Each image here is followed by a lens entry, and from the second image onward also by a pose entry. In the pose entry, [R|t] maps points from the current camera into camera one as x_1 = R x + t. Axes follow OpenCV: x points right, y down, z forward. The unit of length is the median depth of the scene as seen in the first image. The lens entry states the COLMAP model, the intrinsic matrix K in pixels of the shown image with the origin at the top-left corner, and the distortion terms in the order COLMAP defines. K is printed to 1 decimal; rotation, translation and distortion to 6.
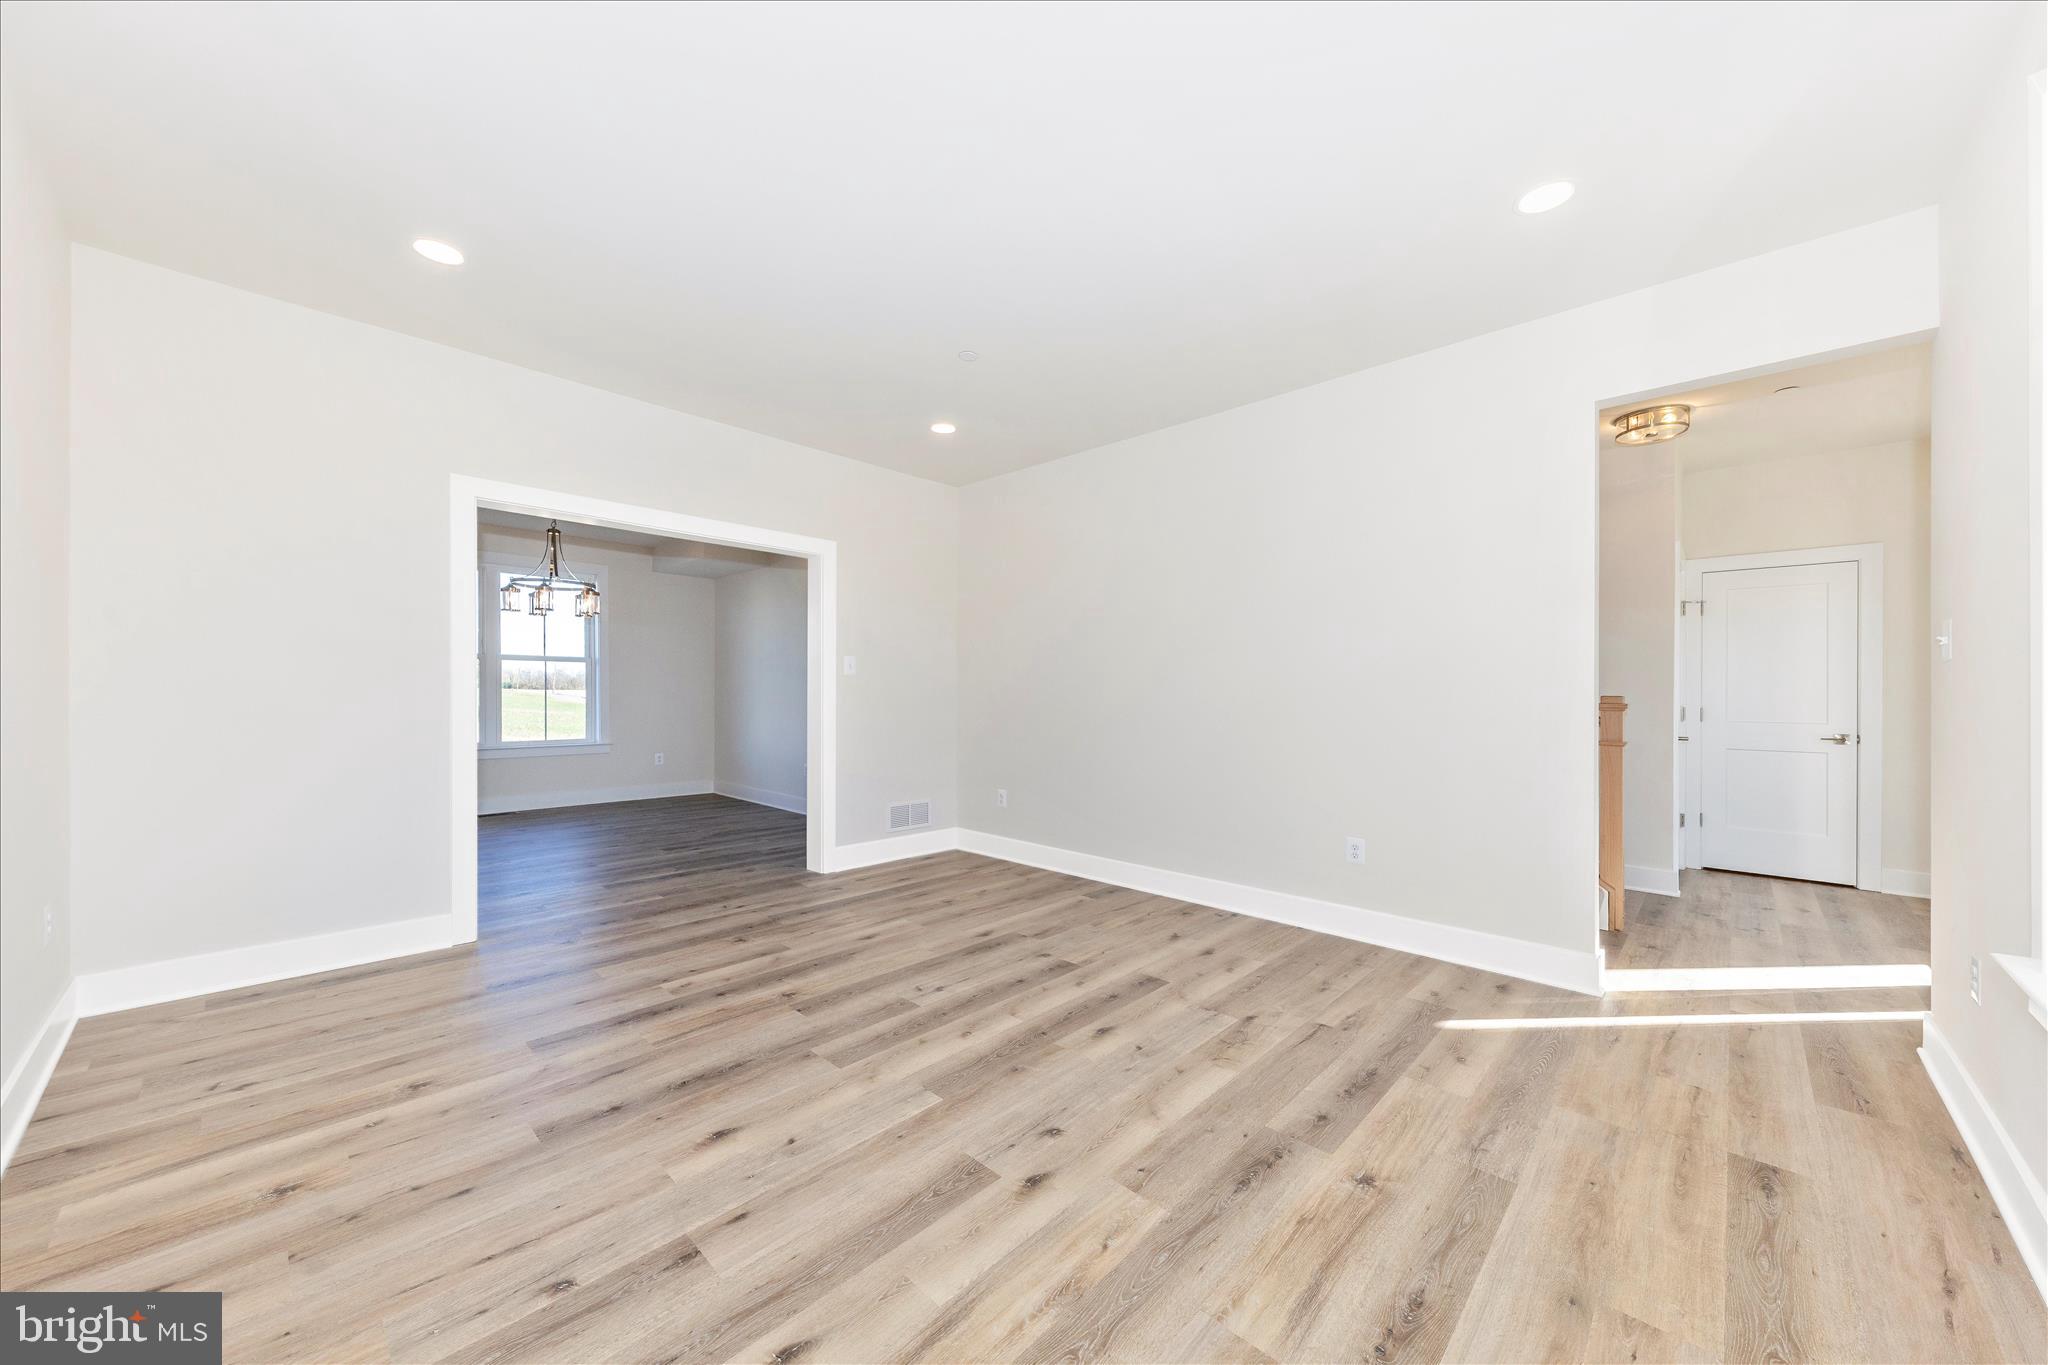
lens RADIAL K [[712.8, 0, 1029.2], [0, 712.8, 704.2], [0, 0, 1]] dist [0.009095, -0.001306]
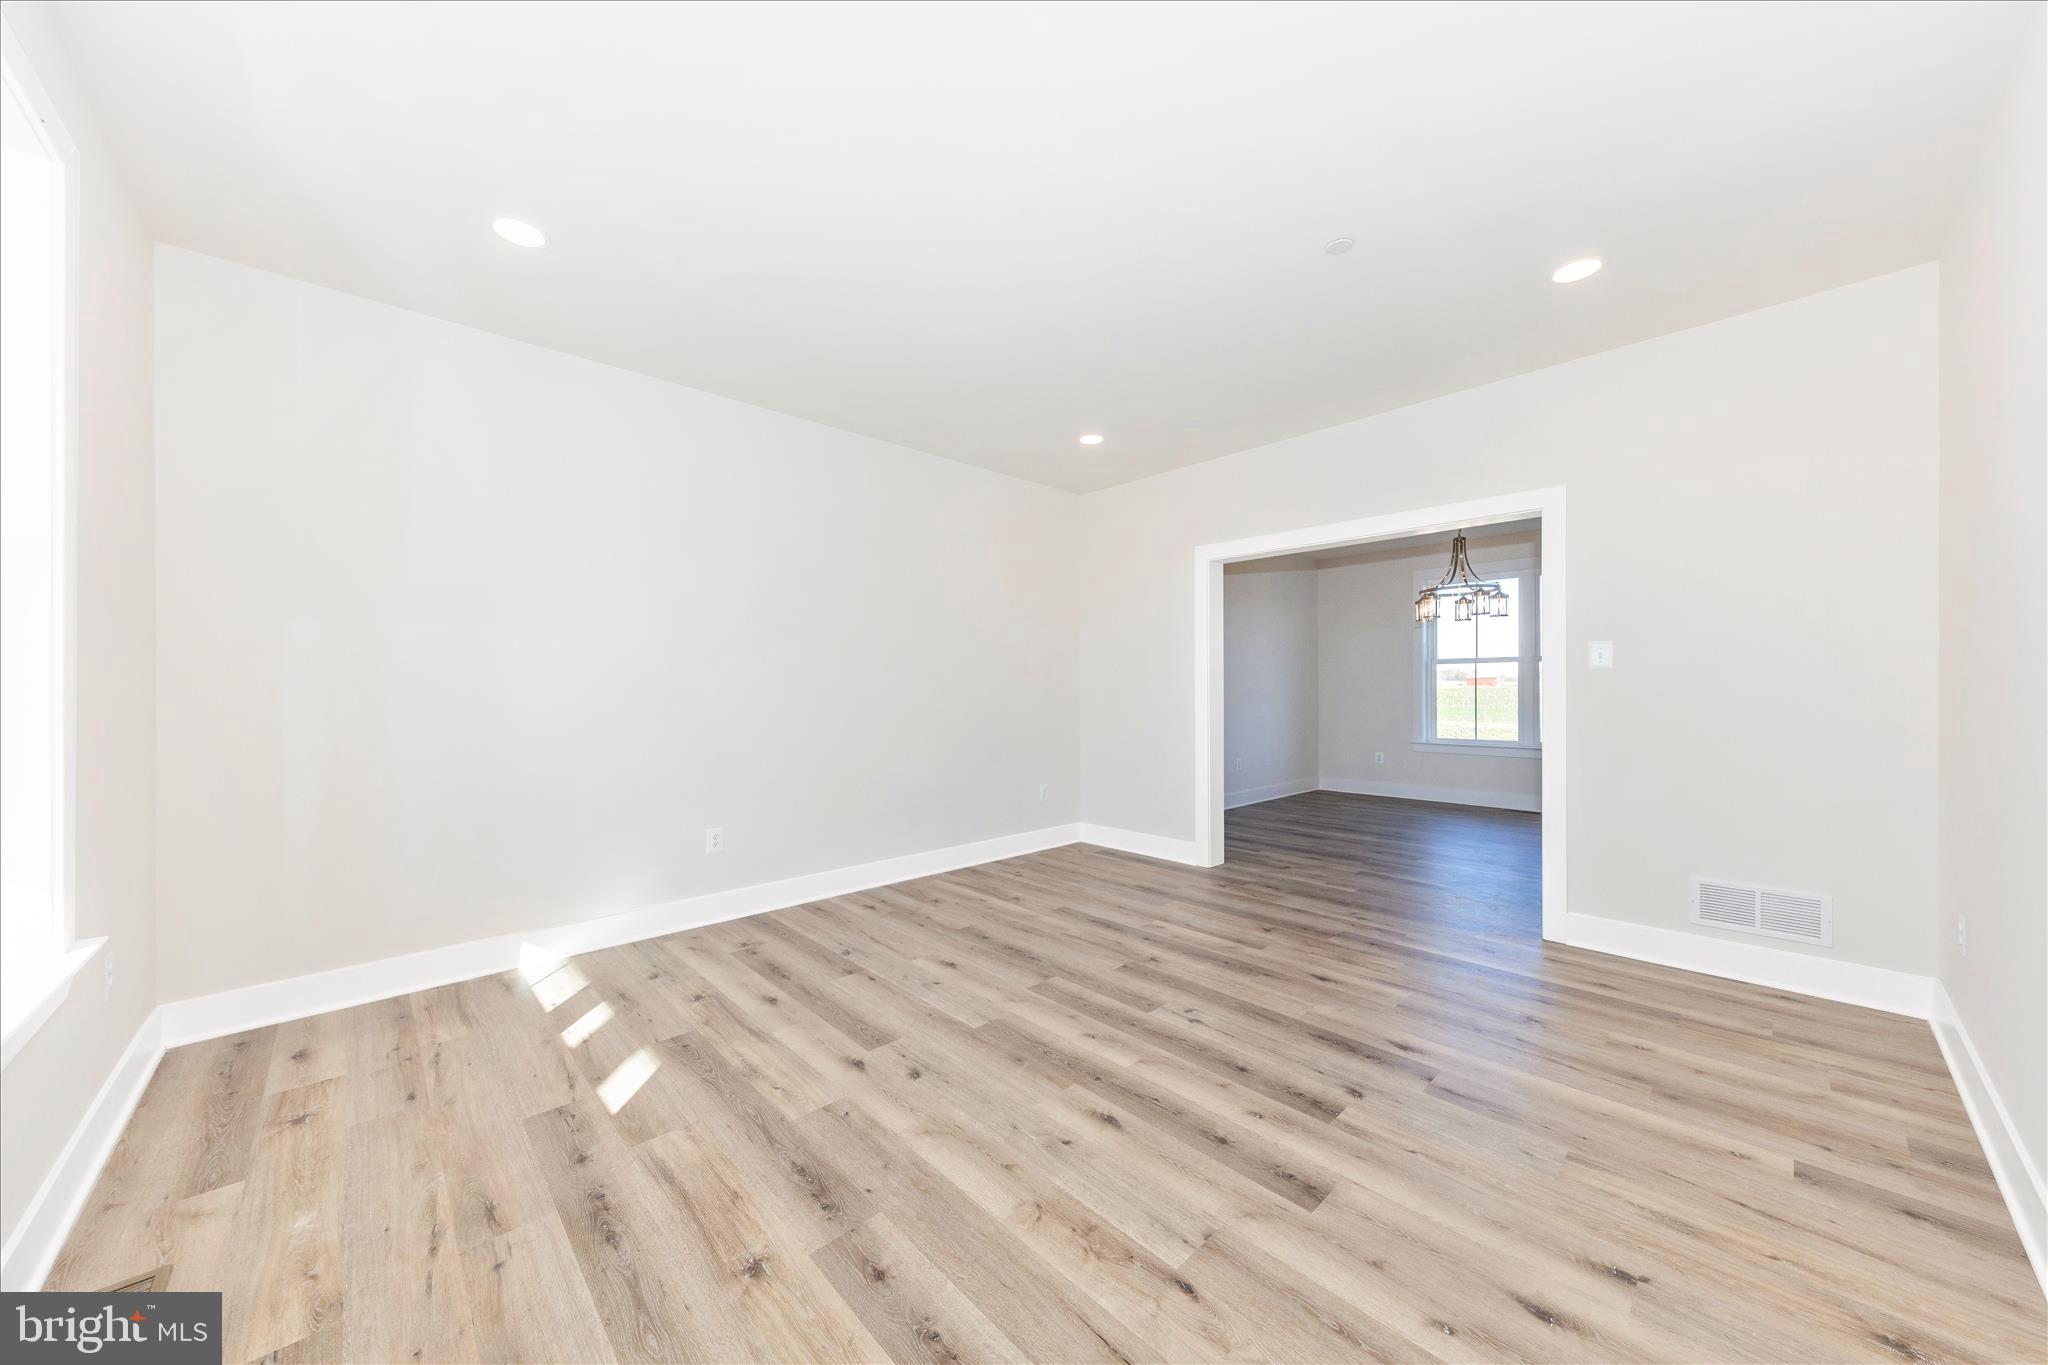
lens RADIAL K [[712.8, 0, 1024.0], [0, 712.8, 681.0], [0, 0, 1]] dist [0.009095, -0.001306]
pose [[-0.045013, -0.018175, -0.998821, 0.906062], [-0.013496, 0.999754, -0.017584, -0.017499], [0.998895, 0.012688, -0.045247, 0.924350]]
